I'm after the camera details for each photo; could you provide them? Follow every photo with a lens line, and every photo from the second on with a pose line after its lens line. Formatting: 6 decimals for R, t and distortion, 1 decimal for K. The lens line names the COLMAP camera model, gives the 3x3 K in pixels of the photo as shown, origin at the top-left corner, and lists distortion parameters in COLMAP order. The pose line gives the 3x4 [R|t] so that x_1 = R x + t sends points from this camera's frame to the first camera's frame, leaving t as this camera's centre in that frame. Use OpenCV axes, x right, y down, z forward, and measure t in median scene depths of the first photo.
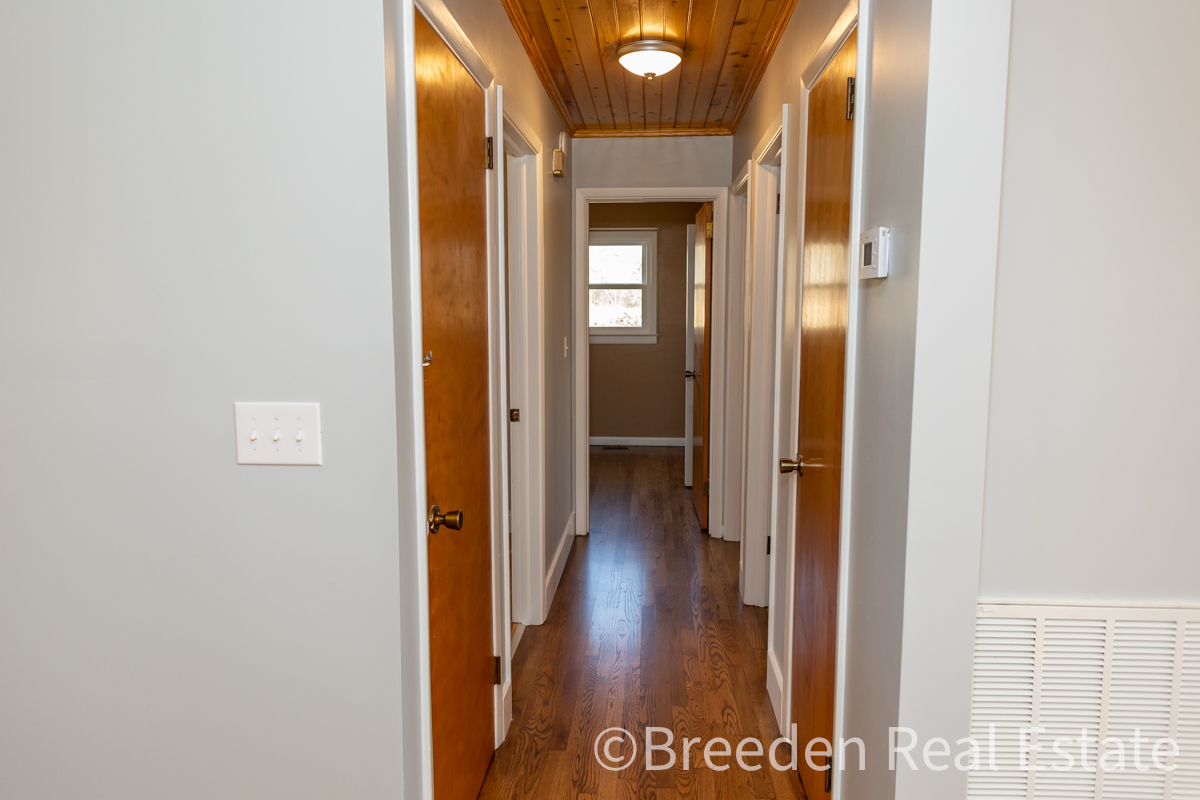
lens RADIAL K [[815.6, 0, 600.0], [0, 815.6, 400.0], [0, 0, 1]] dist [0.003507, -0.001404]
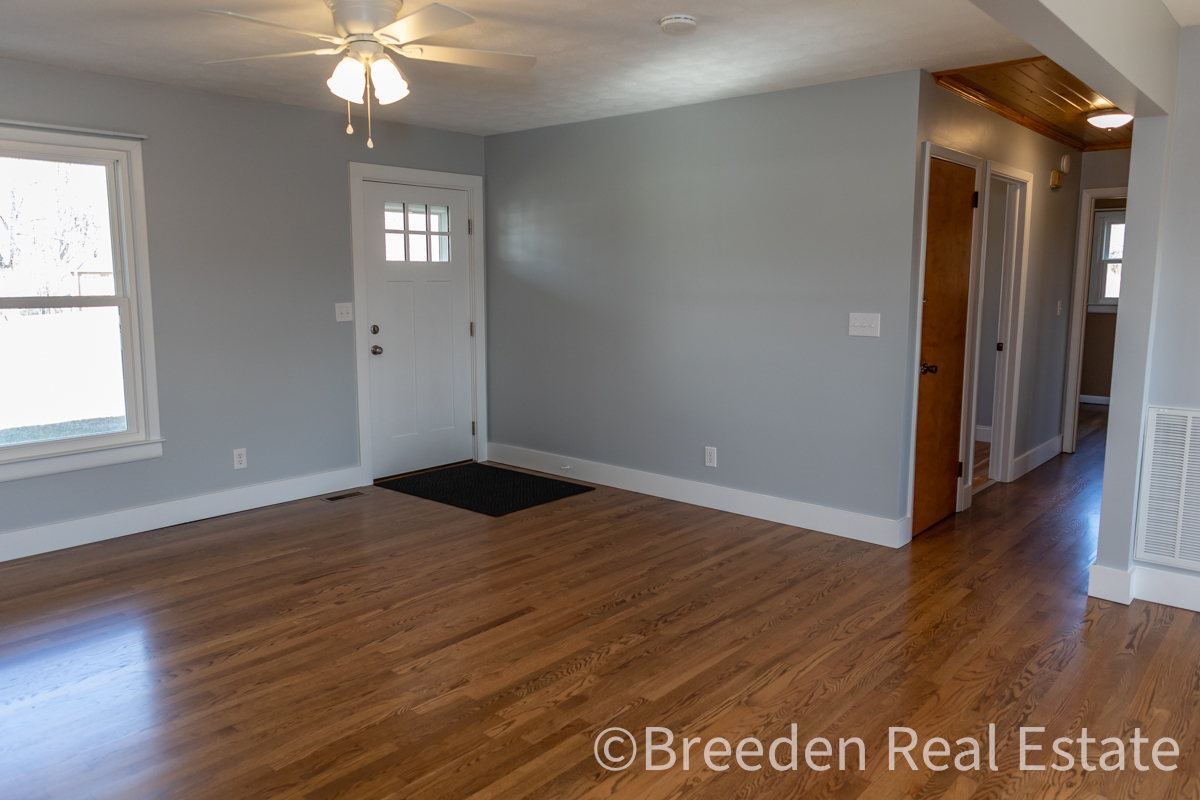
lens RADIAL K [[853.1, 0, 600.0], [0, 853.1, 400.0], [0, 0, 1]] dist [0.005454, -0.000556]
pose [[0.795970, 0.083023, -0.599616, 0.321503], [-0.068276, 0.996542, 0.047348, 0.109465], [0.601474, 0.003251, 0.798886, -0.914241]]
